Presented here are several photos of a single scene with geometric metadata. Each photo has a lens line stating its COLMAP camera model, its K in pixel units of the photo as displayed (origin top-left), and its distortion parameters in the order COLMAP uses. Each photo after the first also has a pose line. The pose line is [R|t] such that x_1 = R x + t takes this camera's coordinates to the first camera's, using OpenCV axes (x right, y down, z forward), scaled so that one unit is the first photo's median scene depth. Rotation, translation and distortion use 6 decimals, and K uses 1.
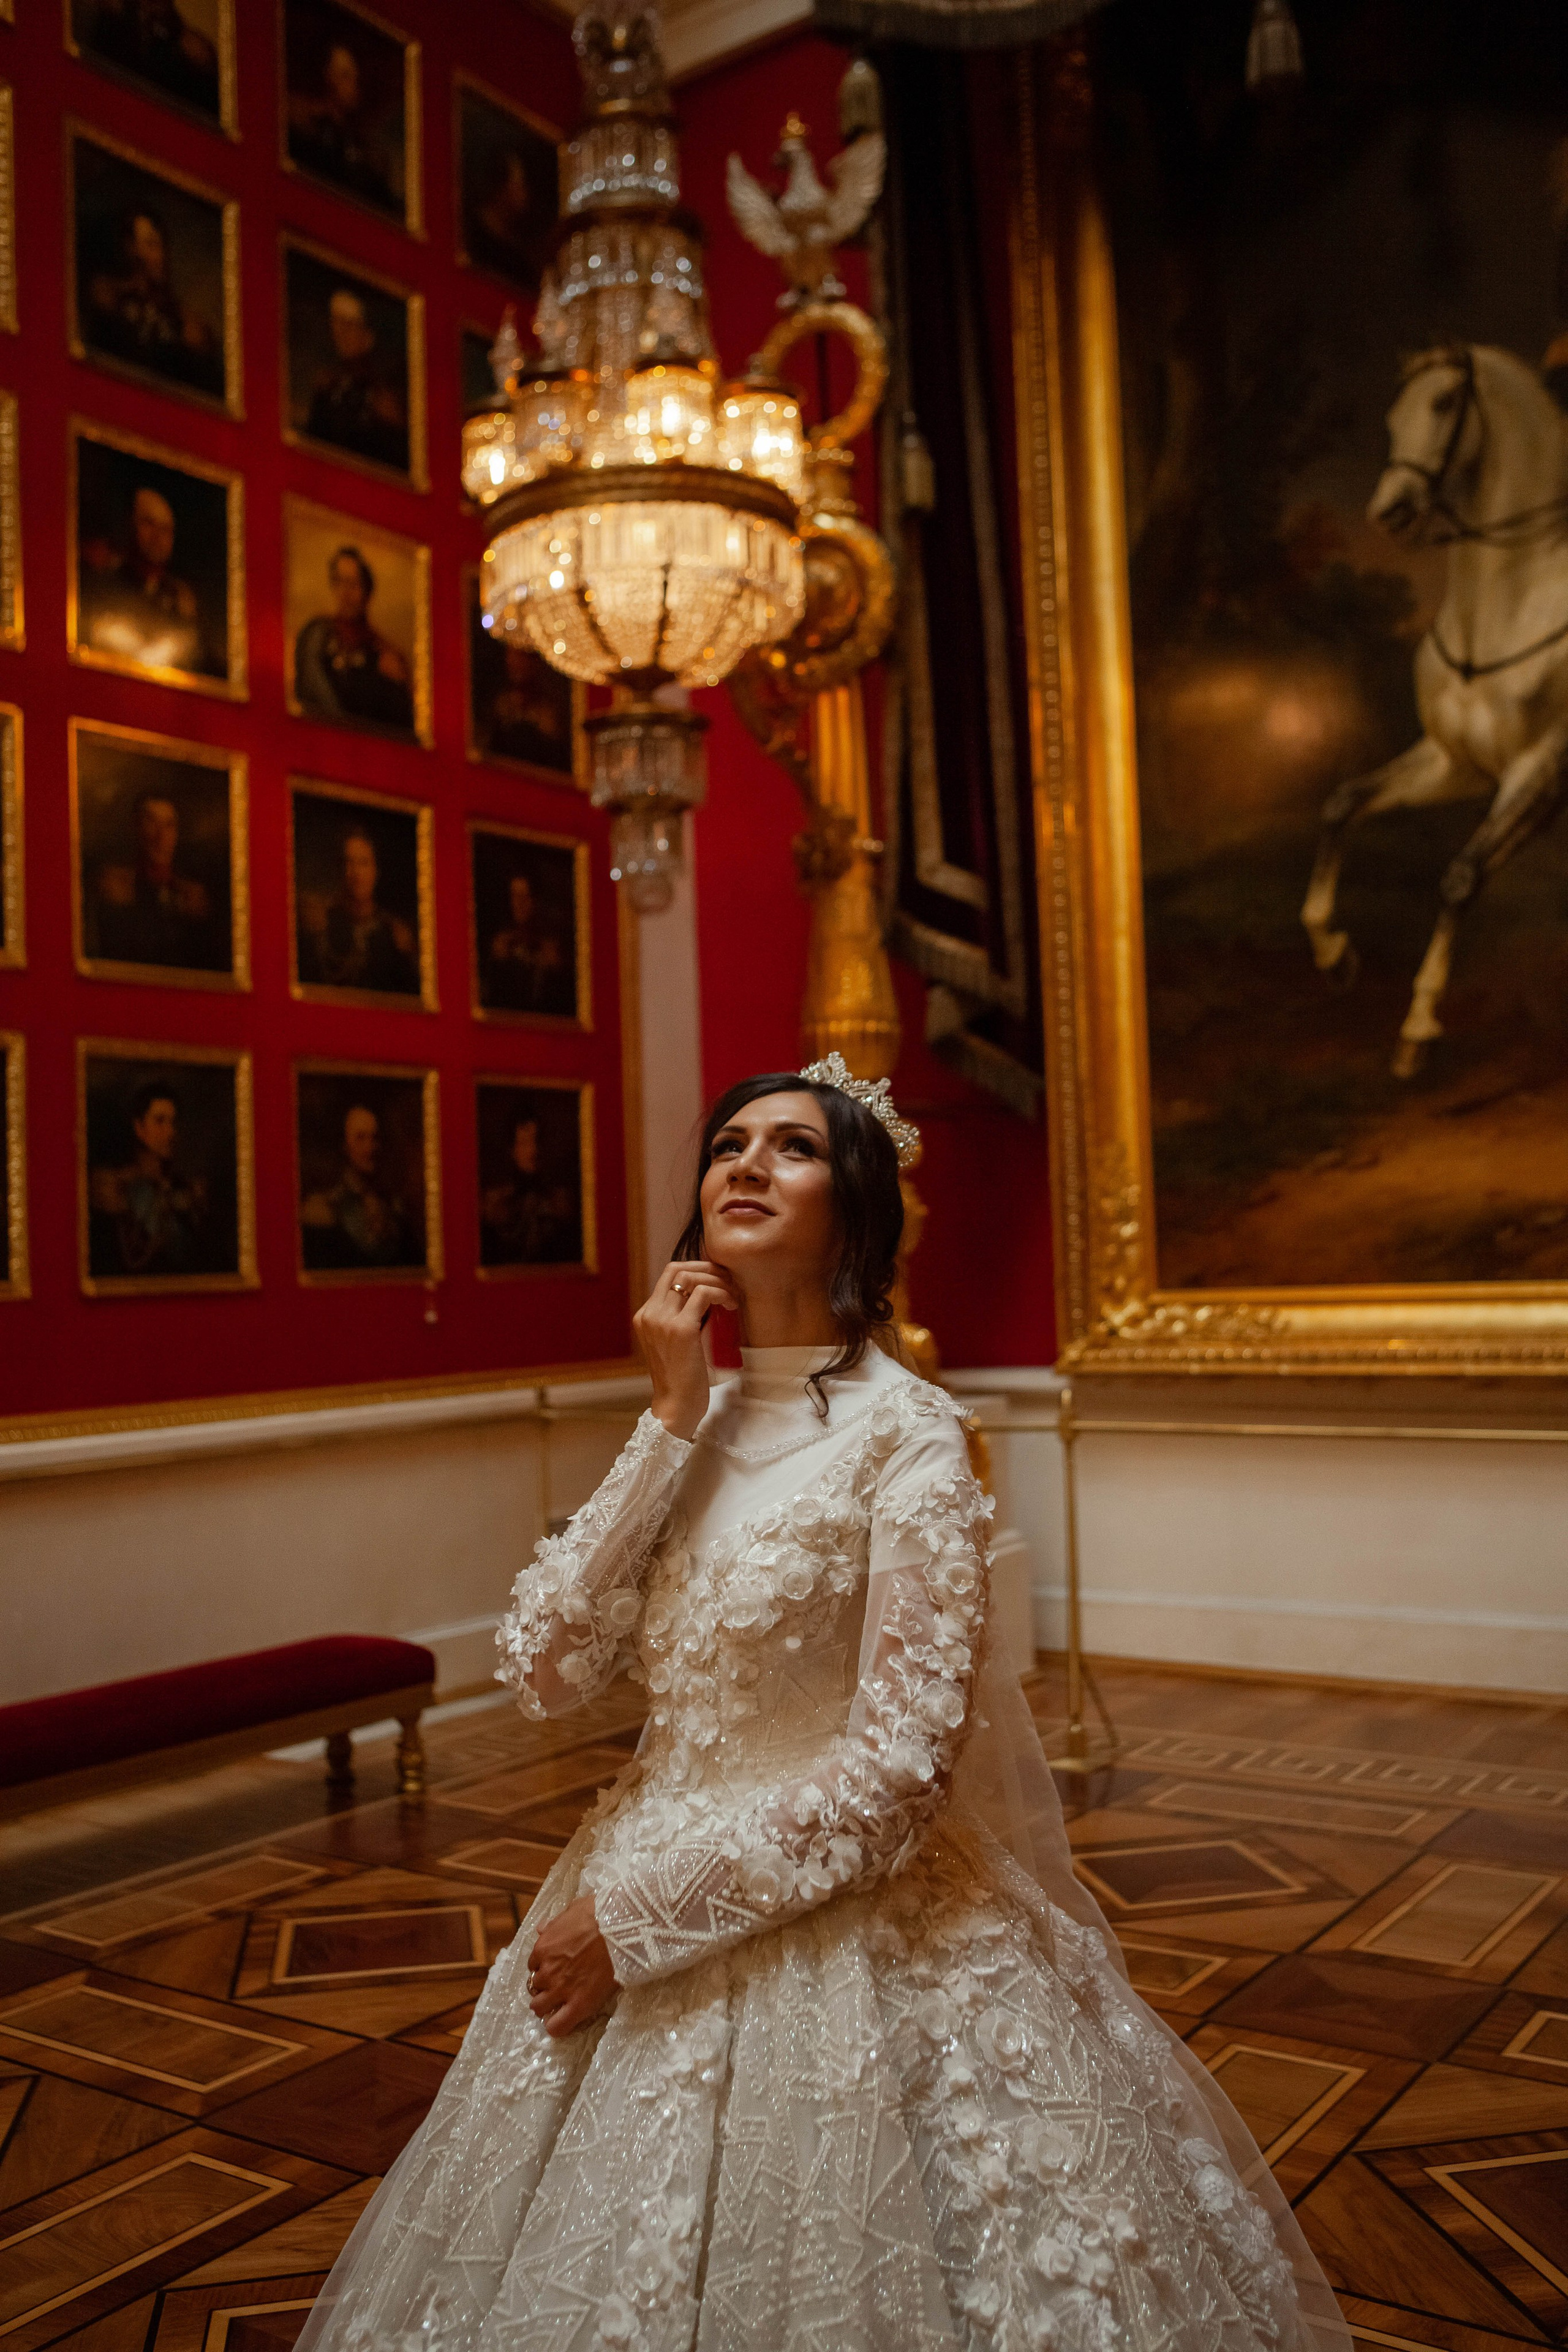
lens RADIAL K [[2107.1, 0, 779.8], [0, 2107.1, 1203.4], [0, 0, 1]] dist [-0.087092, 0.122928]
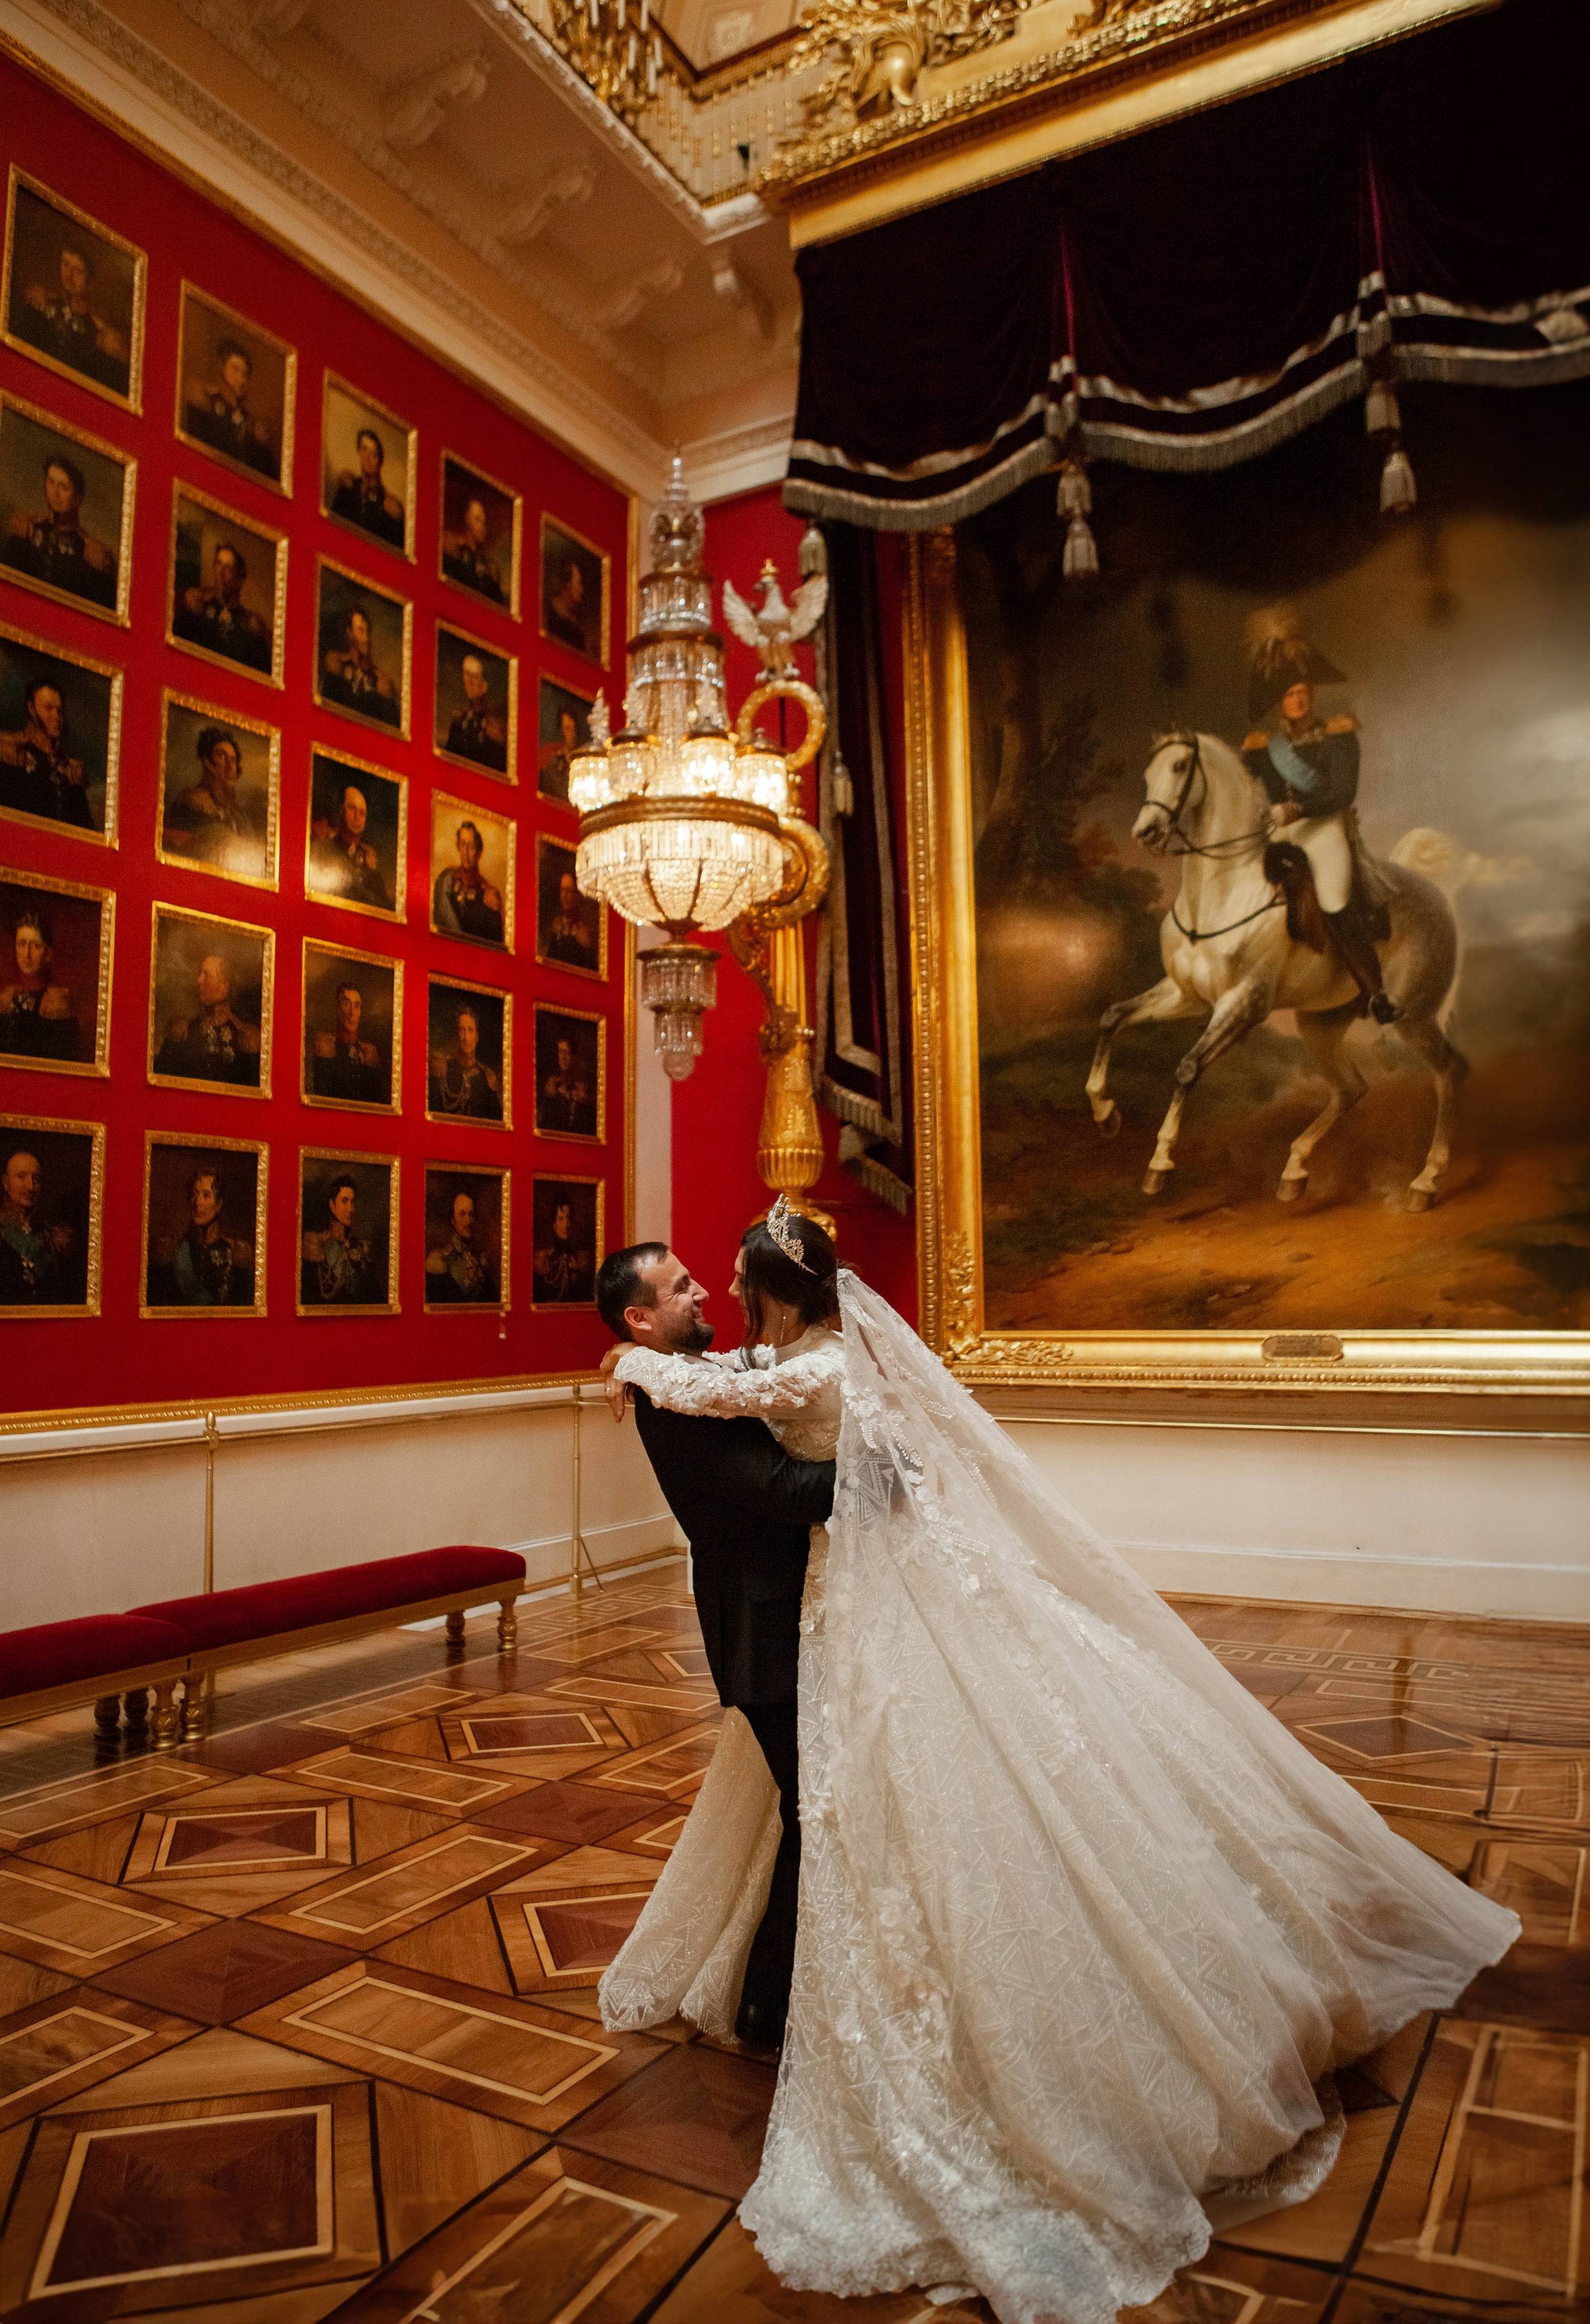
lens RADIAL K [[1549.3, 0, 779.8], [0, 1549.3, 1161.6], [0, 0, 1]] dist [-0.110120, 0.083447]
pose [[0.996725, 0.031787, 0.074361, -0.058562], [-0.027124, 0.997652, -0.062892, -0.005877], [-0.076185, 0.060669, 0.995246, -0.110849]]
